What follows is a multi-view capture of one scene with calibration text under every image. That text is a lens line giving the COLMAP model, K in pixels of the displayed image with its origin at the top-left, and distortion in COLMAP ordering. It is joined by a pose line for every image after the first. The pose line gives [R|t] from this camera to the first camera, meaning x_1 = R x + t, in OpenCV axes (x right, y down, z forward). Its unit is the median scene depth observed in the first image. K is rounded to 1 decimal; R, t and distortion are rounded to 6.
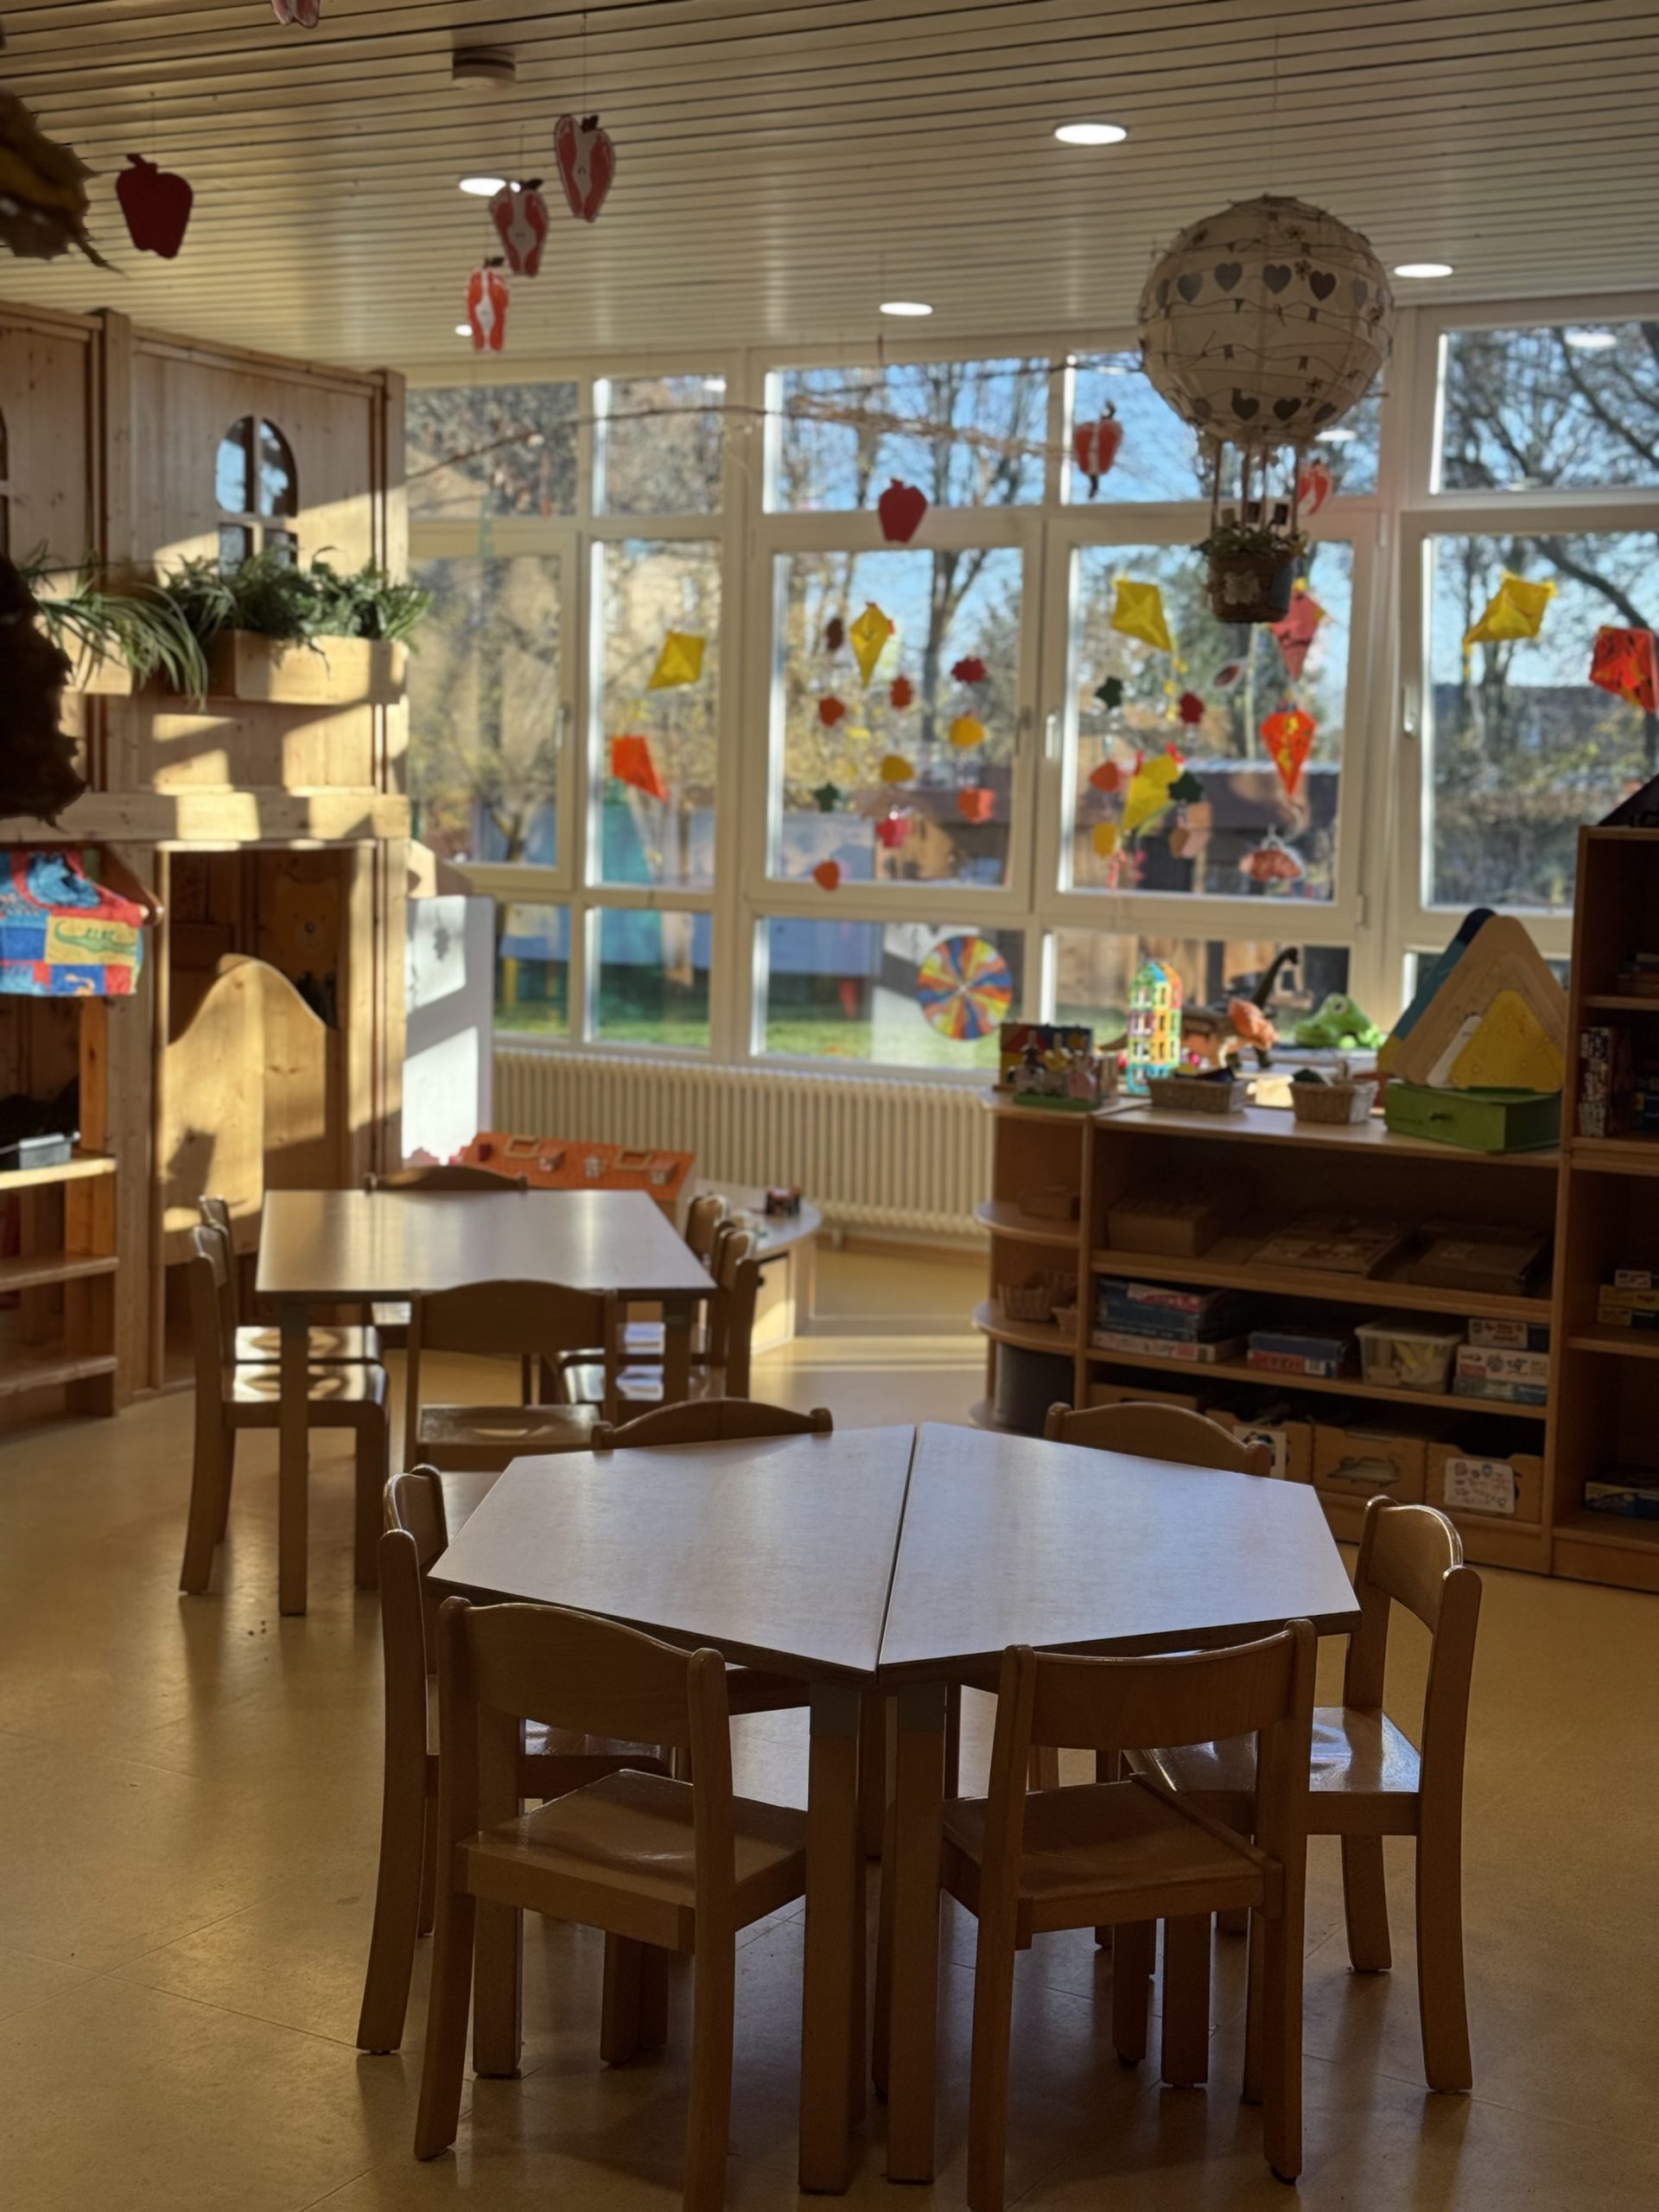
lens RADIAL K [[3083.5, 0, 830.1], [0, 3083.5, 1106.3], [0, 0, 1]] dist [0.024221, 0.022507]
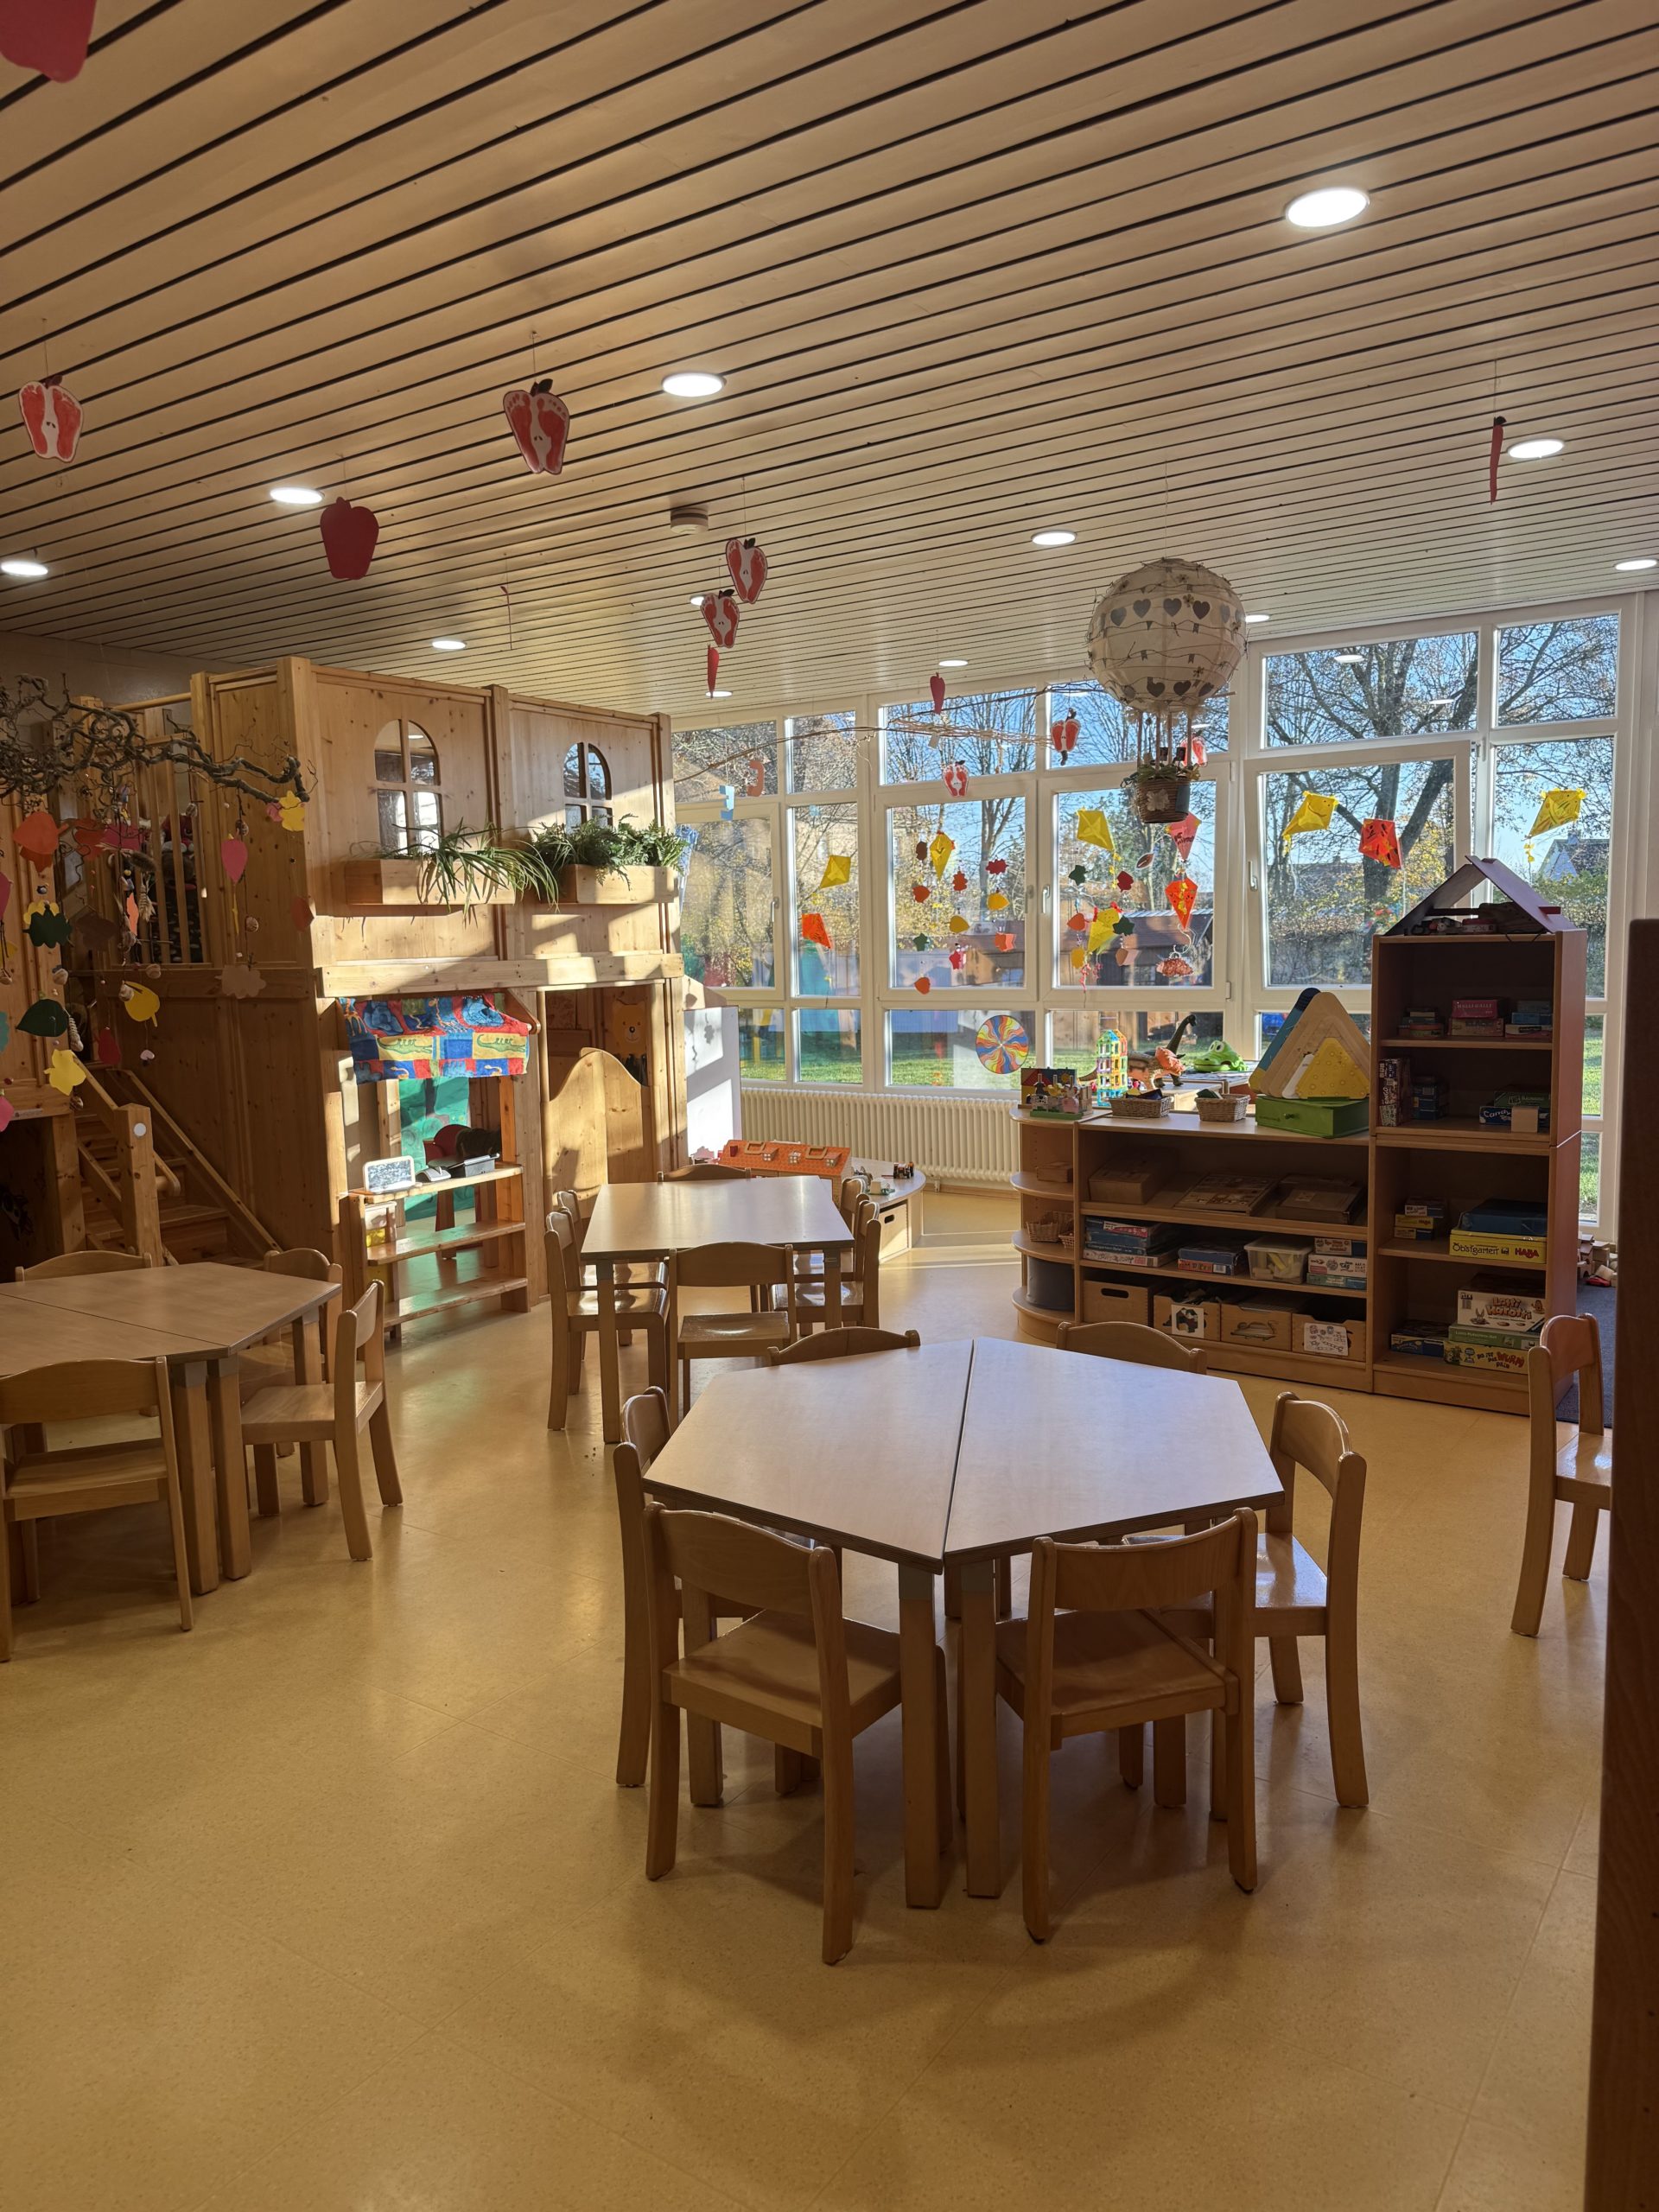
lens RADIAL K [[1557.9, 0, 823.0], [0, 1557.9, 1112.1], [0, 0, 1]] dist [0.117701, -0.342209]
pose [[0.996194, -0.042310, -0.076210, 0.010487], [0.042850, 0.999067, 0.005462, -0.012214], [0.075908, -0.008707, 0.997077, 0.123616]]
